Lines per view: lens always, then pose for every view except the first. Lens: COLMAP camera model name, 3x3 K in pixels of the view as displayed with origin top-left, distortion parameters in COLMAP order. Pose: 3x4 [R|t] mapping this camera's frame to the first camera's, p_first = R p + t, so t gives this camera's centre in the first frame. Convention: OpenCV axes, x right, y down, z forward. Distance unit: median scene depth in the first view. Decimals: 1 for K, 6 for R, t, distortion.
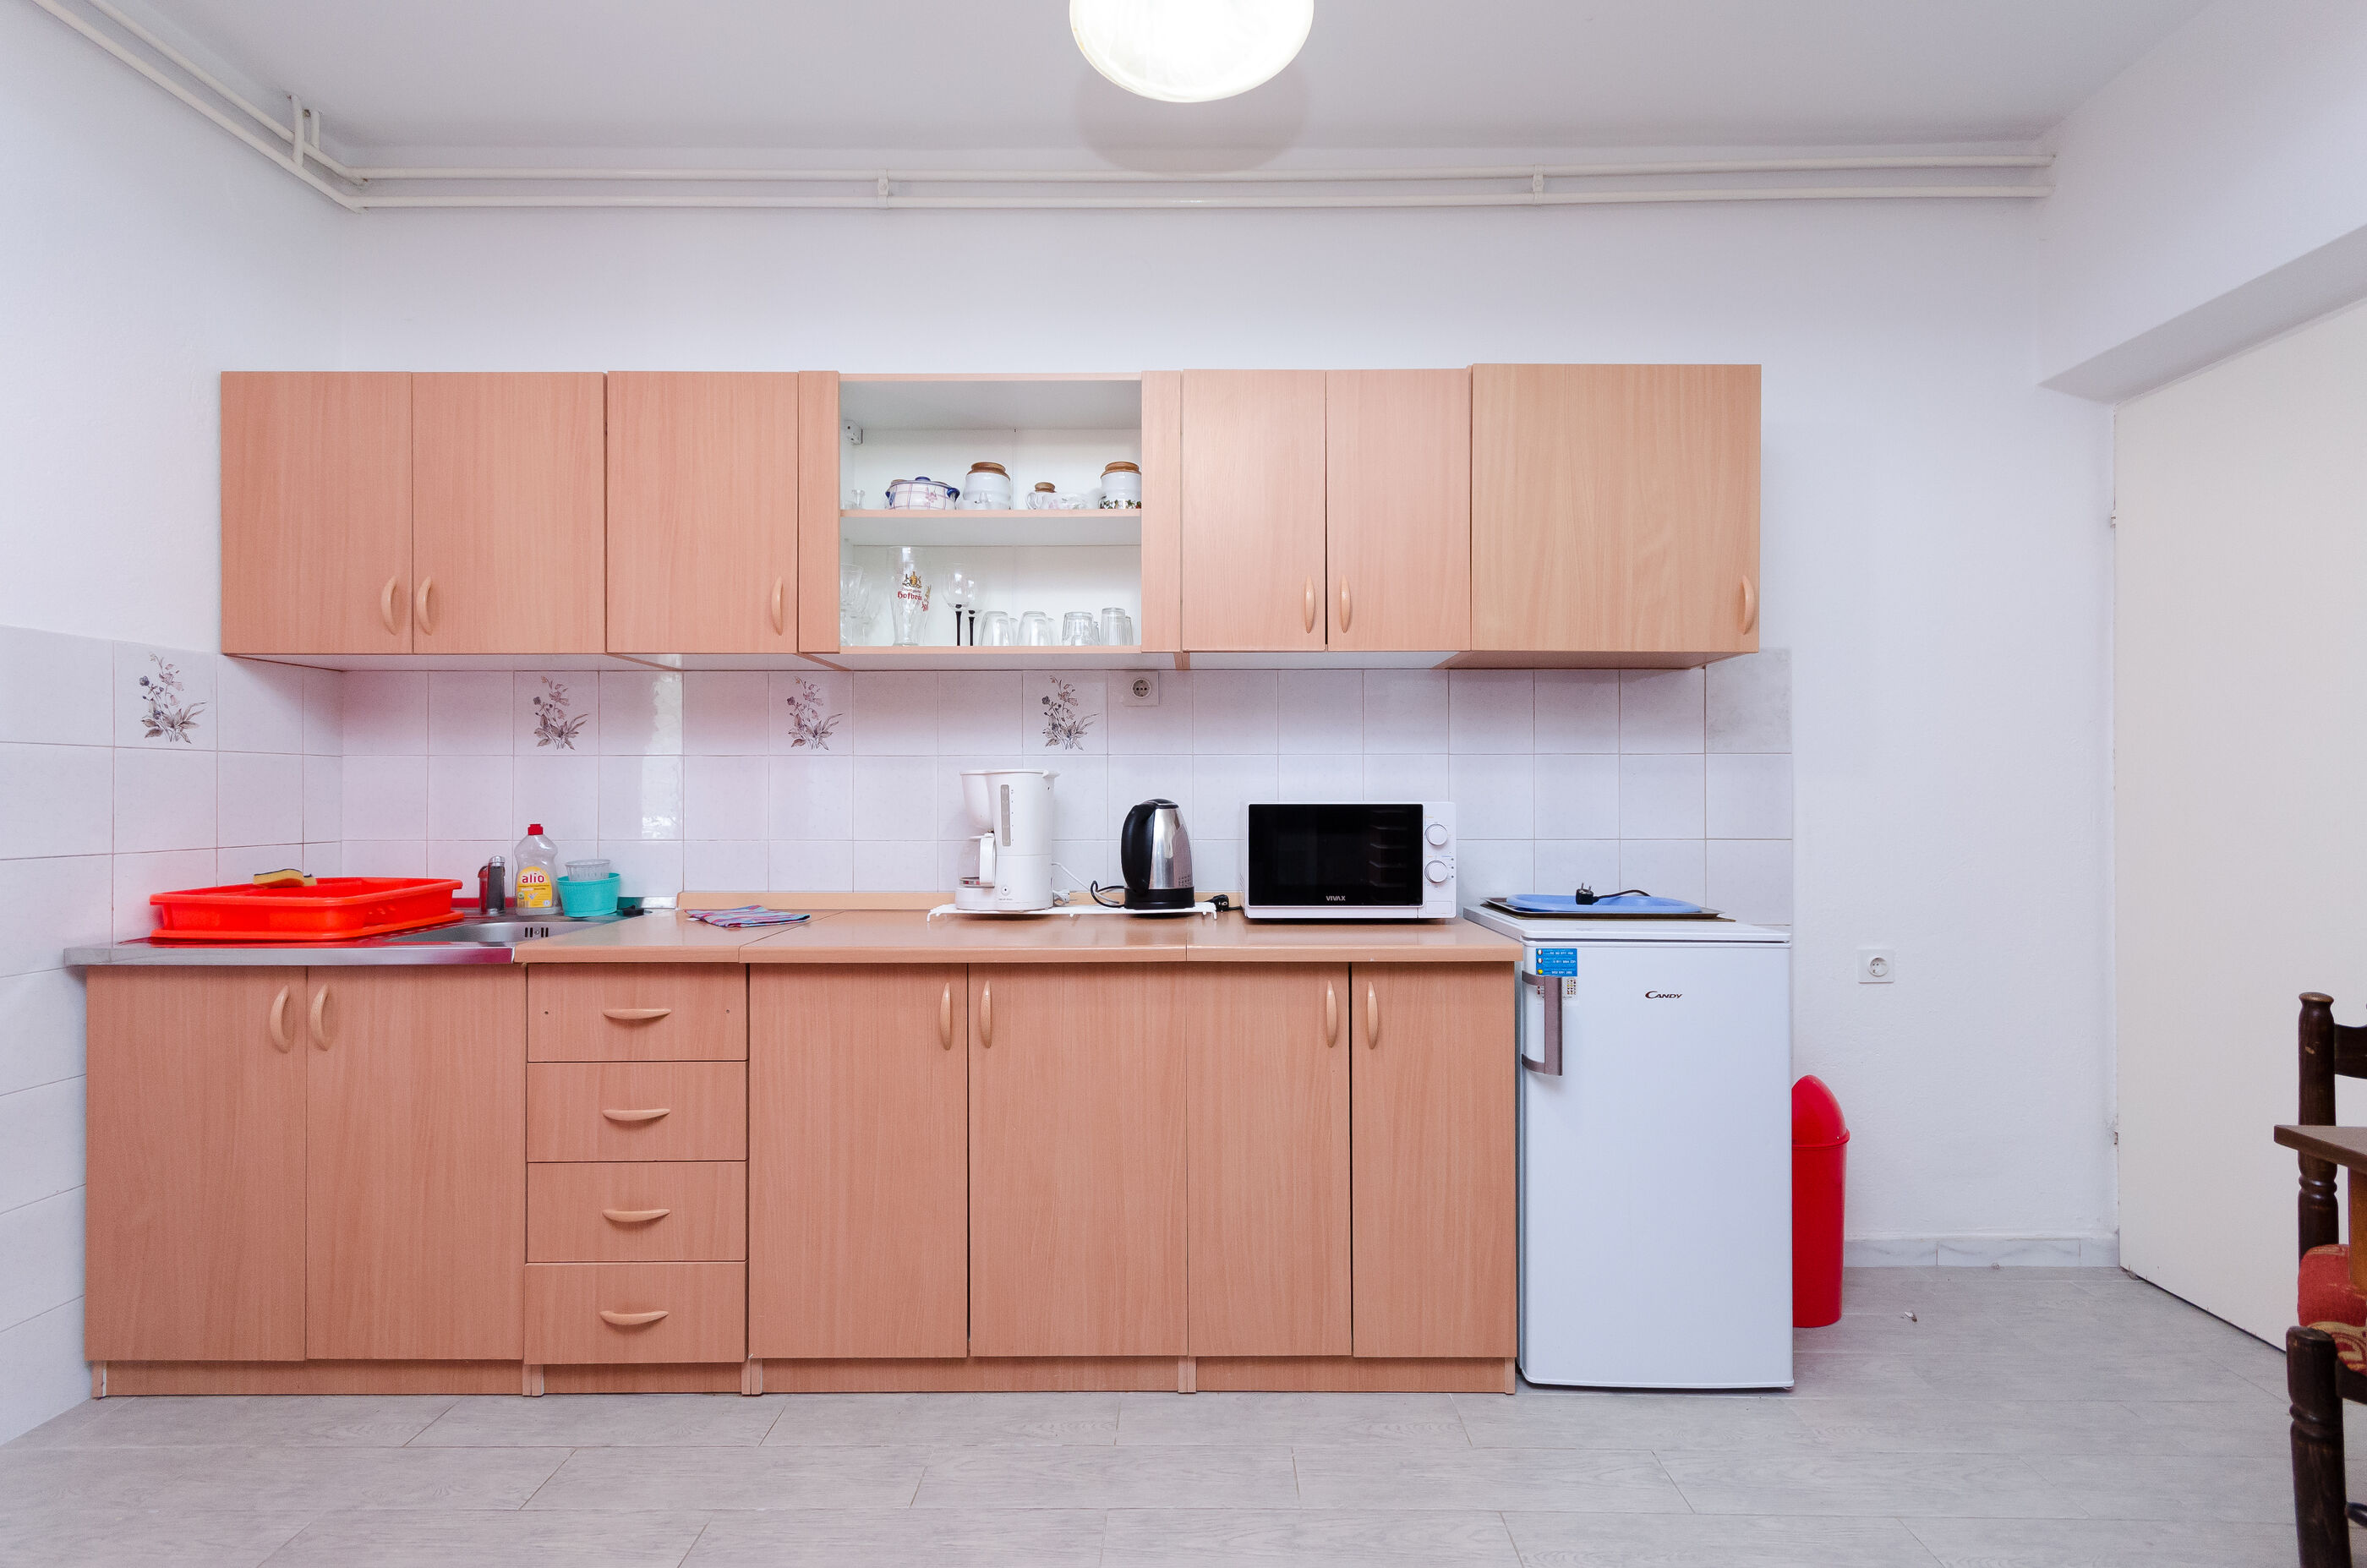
lens RADIAL K [[1044.6, 0, 1201.4], [0, 1044.6, 786.7], [0, 0, 1]] dist [0.004889, -0.000540]
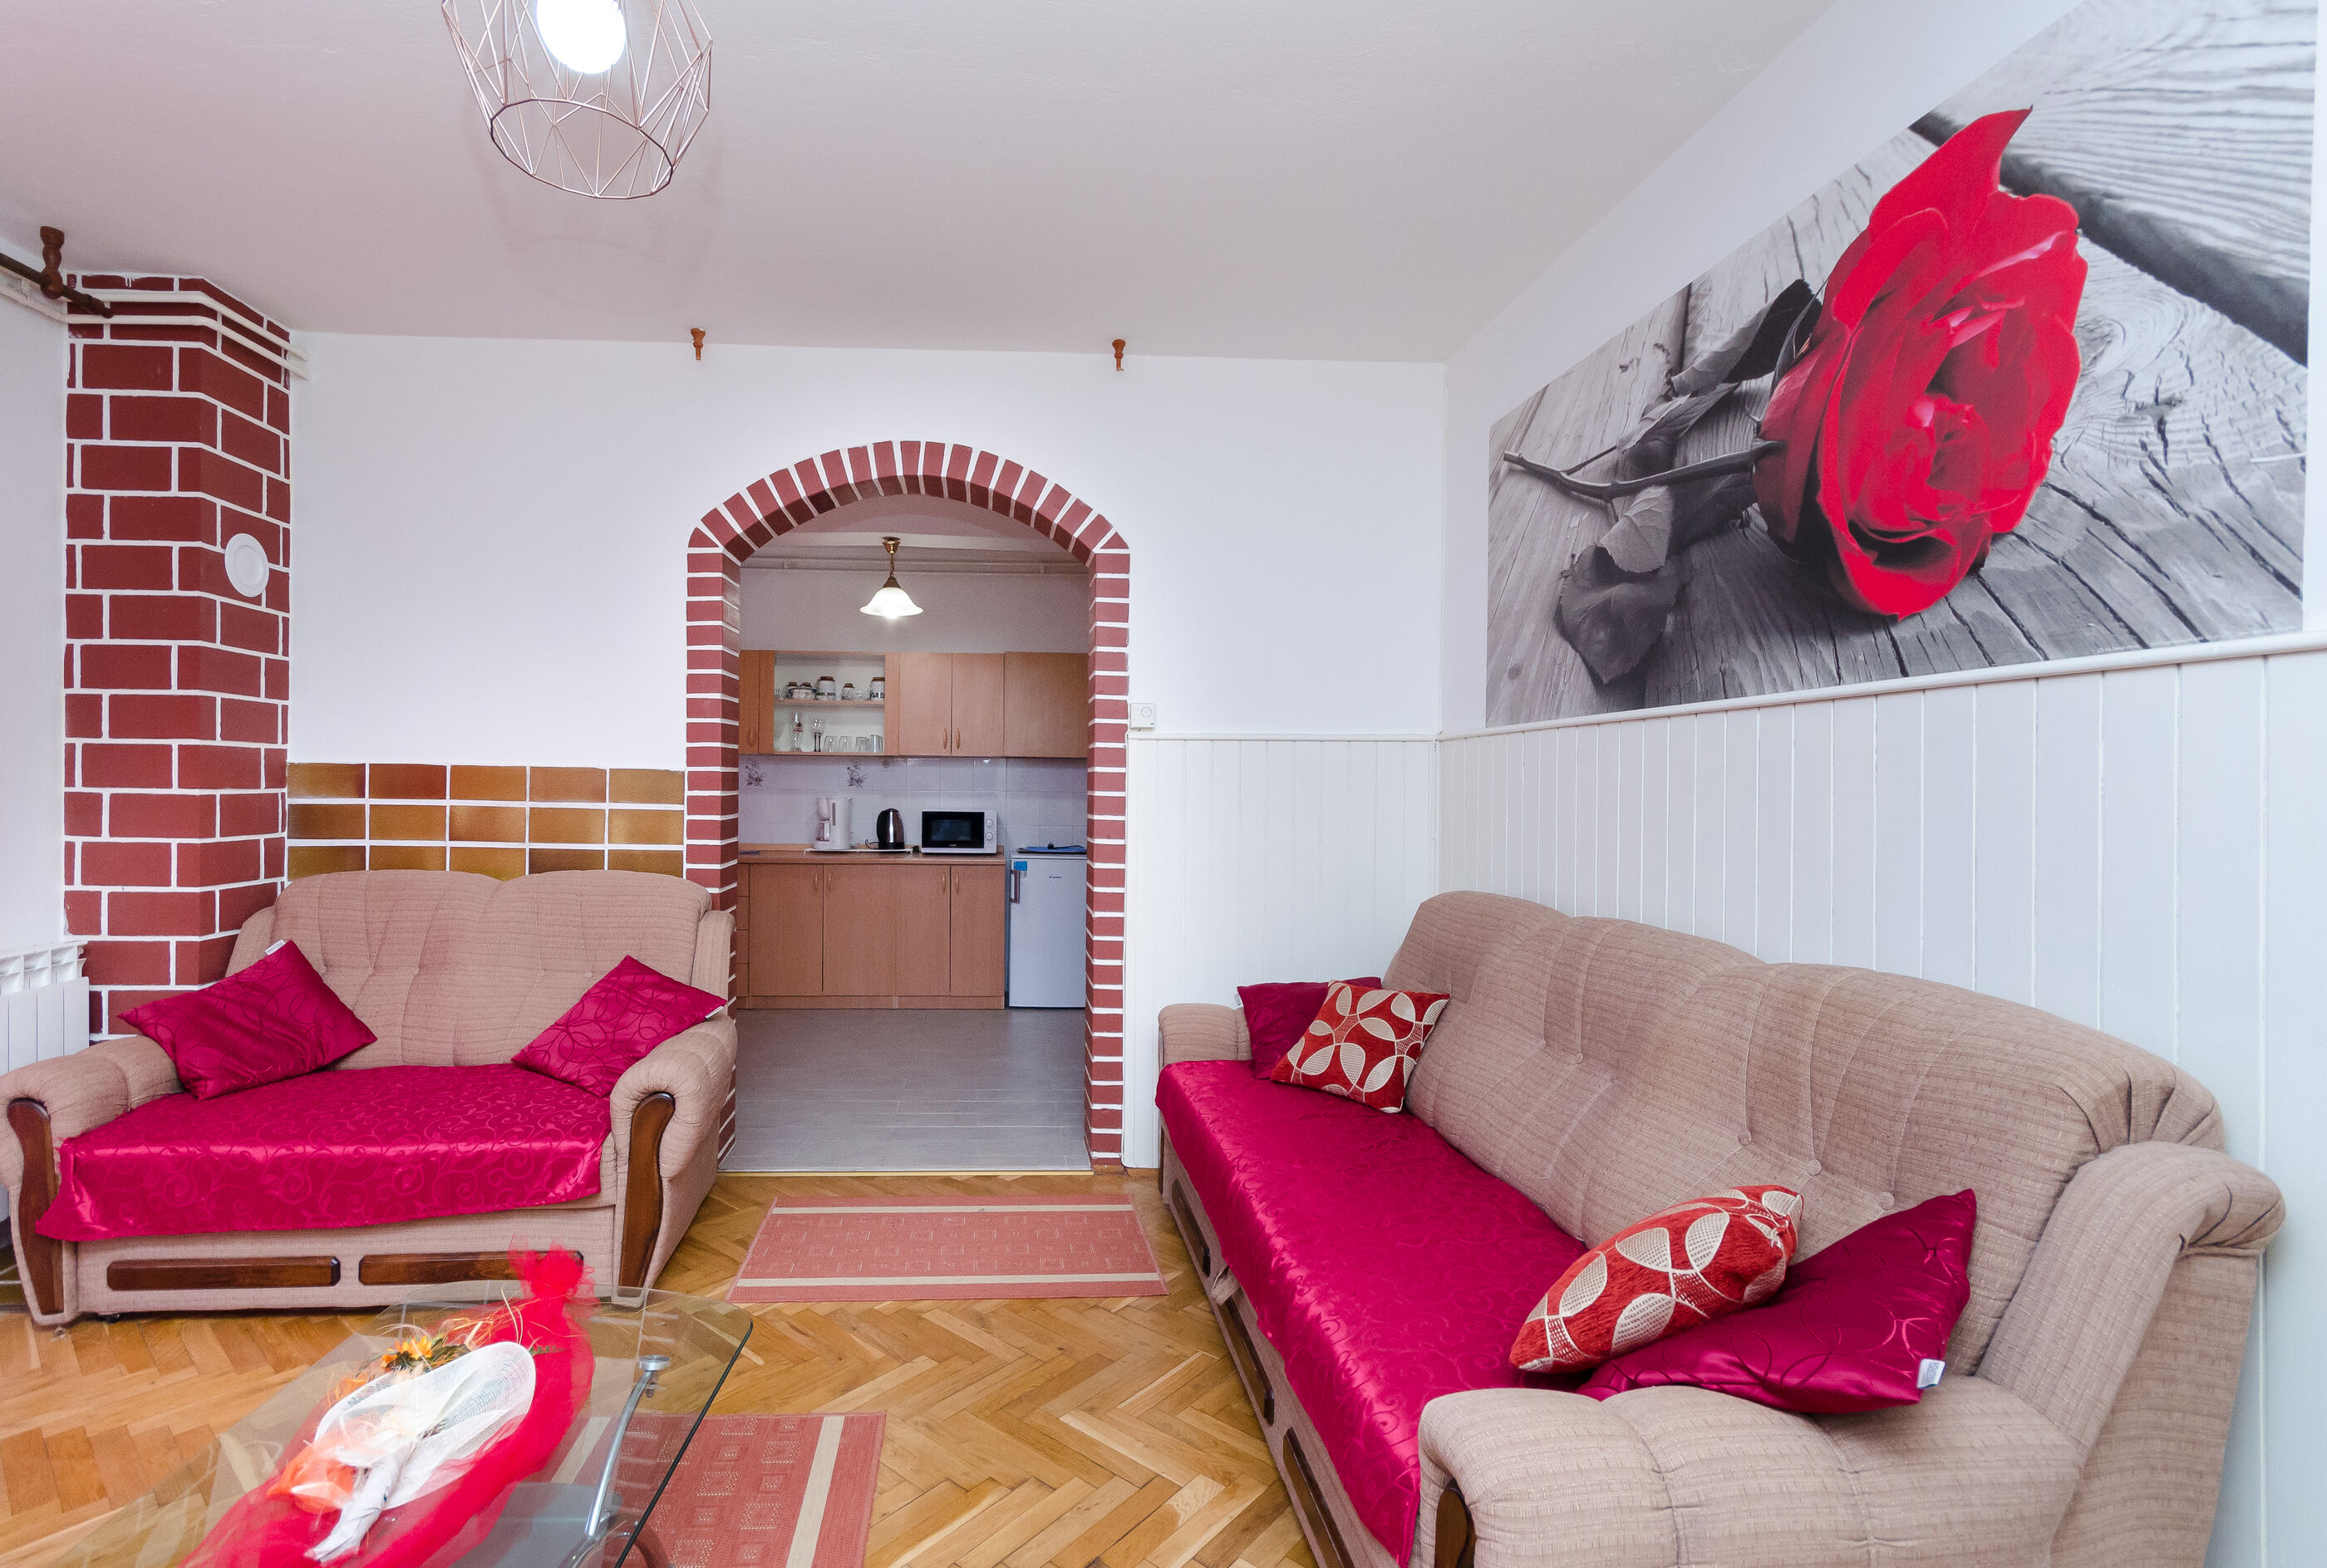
lens RADIAL K [[1069.3, 0, 1027.1], [0, 1069.3, 803.6], [0, 0, 1]] dist [0.010101, -0.004852]
pose [[0.999305, 0.010714, 0.035711, 0.220361], [-0.011434, 0.999734, 0.020017, -0.062473], [-0.035487, -0.020411, 0.999162, -1.836171]]
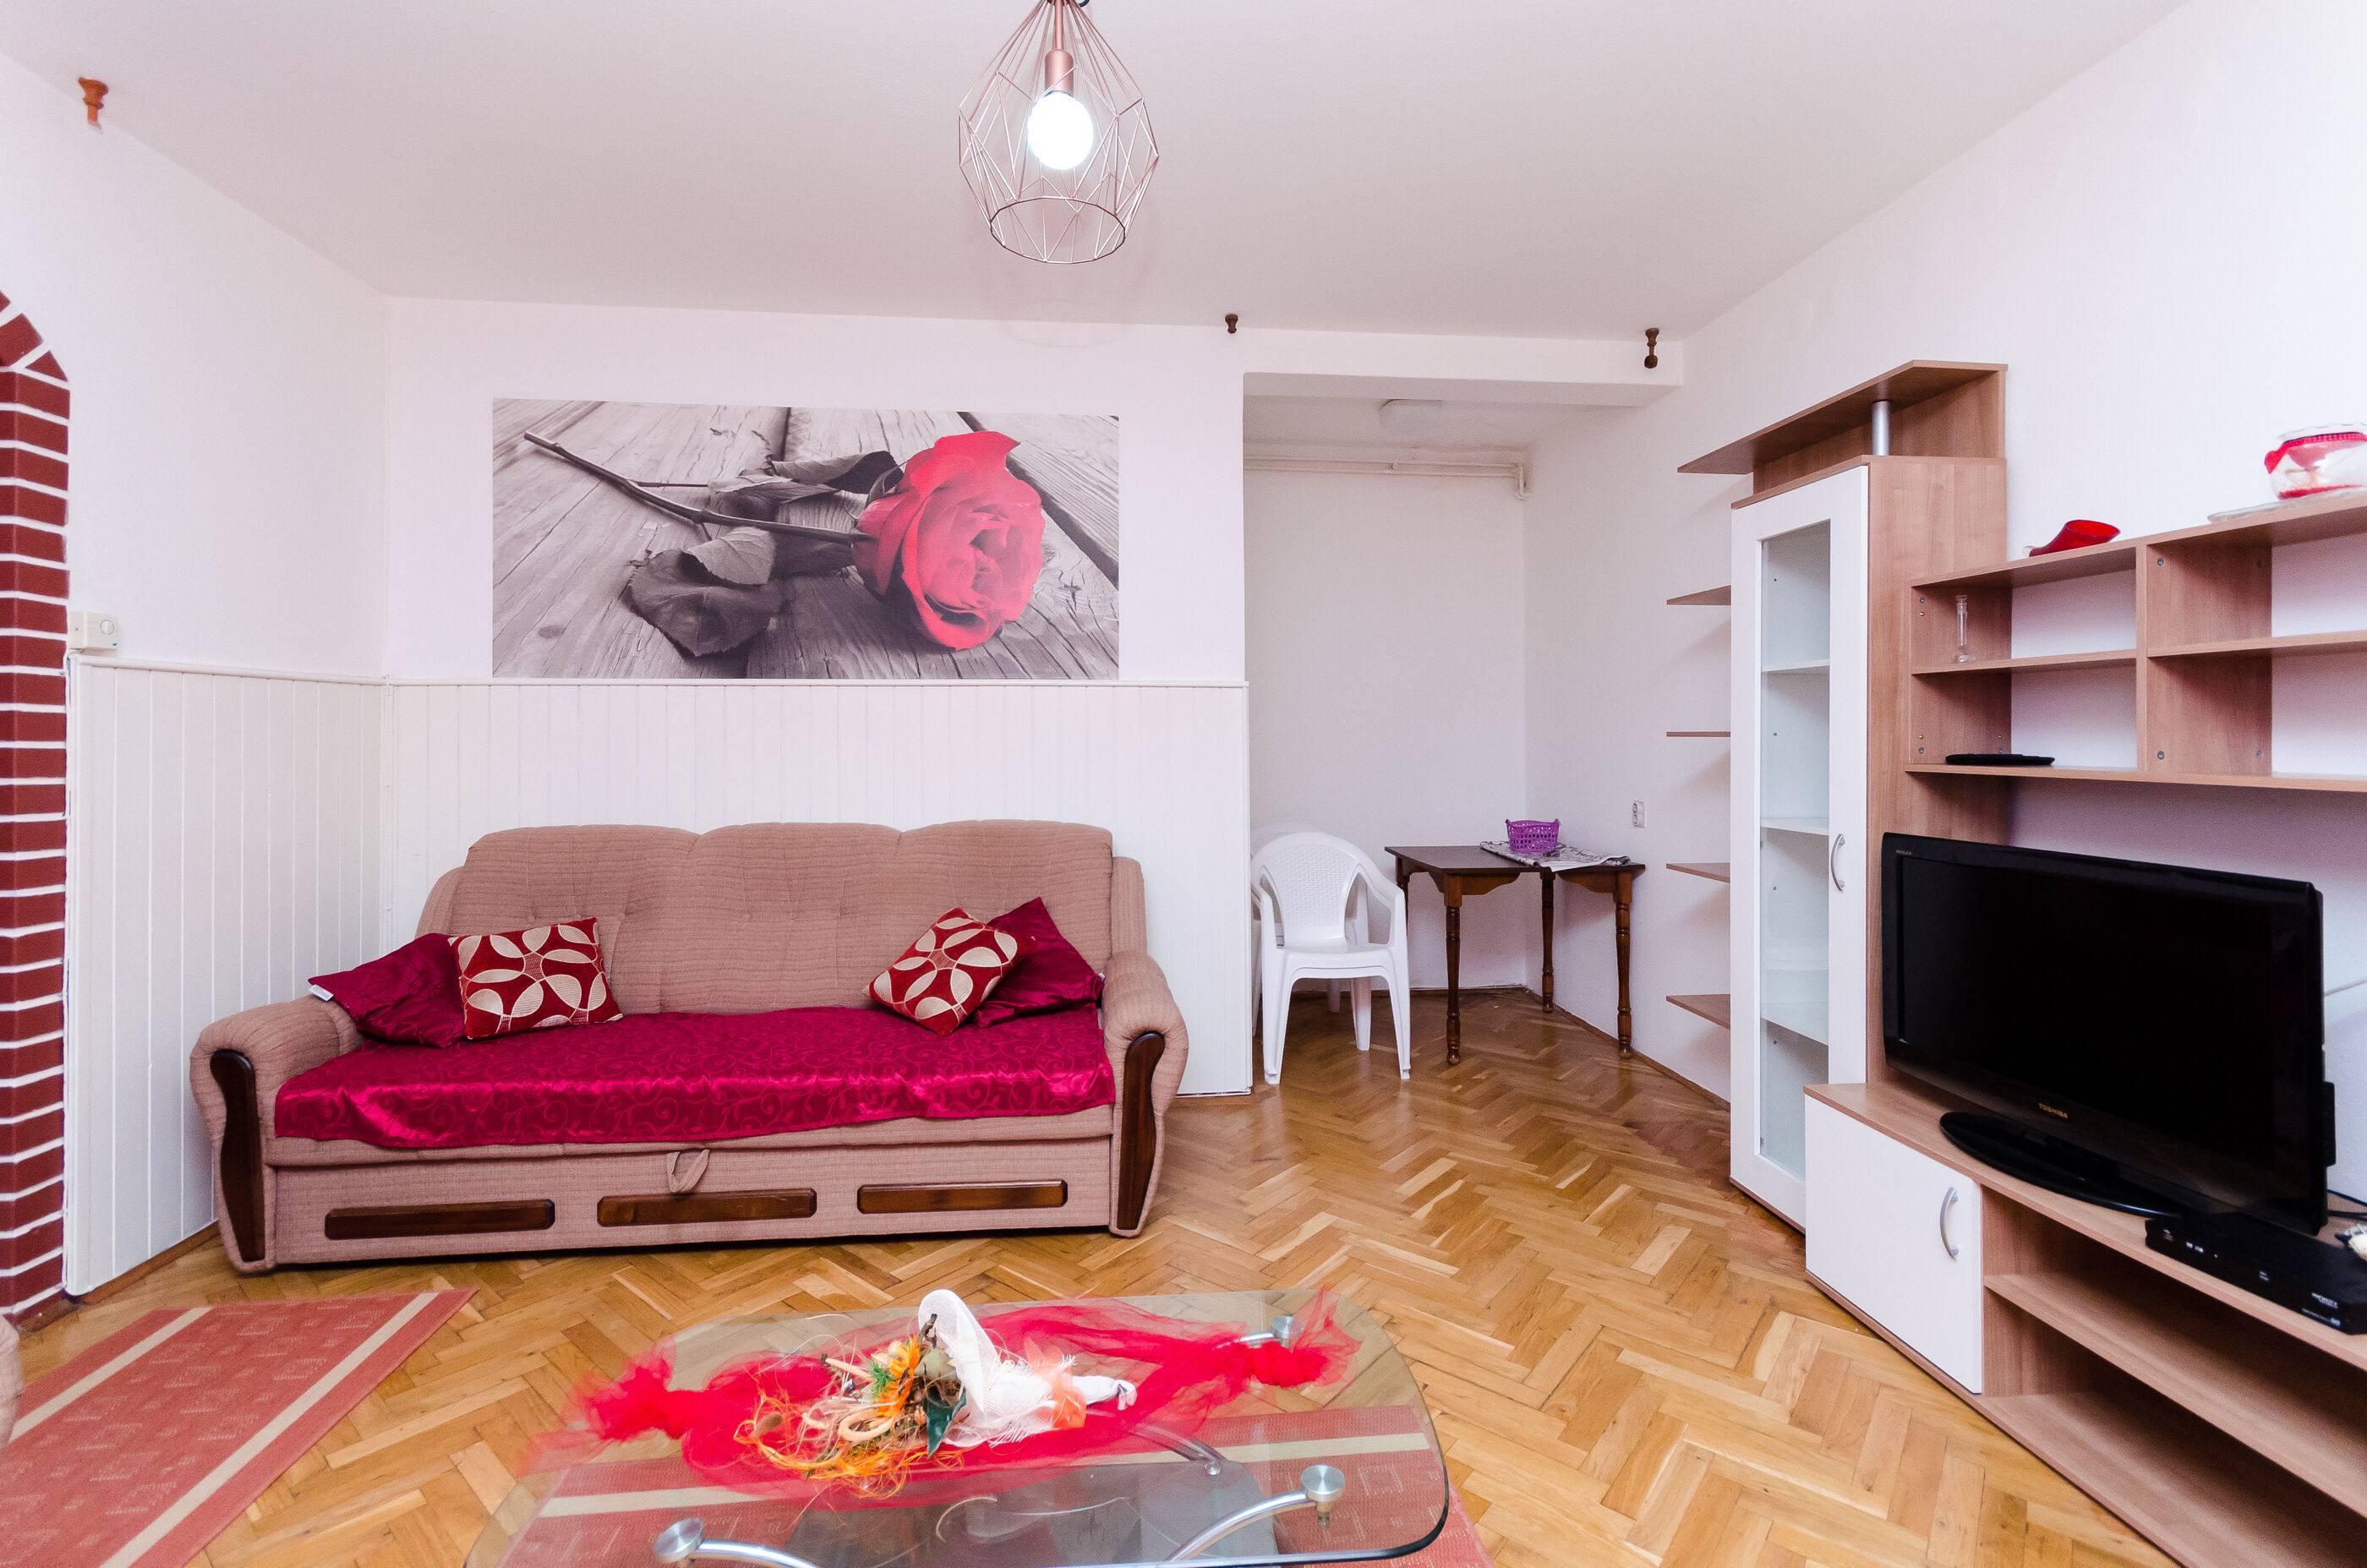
lens RADIAL K [[1044.6, 0, 1201.7], [0, 1044.6, 733.2], [0, 0, 1]] dist [0.004889, -0.000540]
pose [[-0.085466, 0.007789, 0.996311, -0.724469], [-0.002181, 0.999966, -0.008005, -0.052472], [-0.996339, -0.002857, -0.085446, -1.290149]]
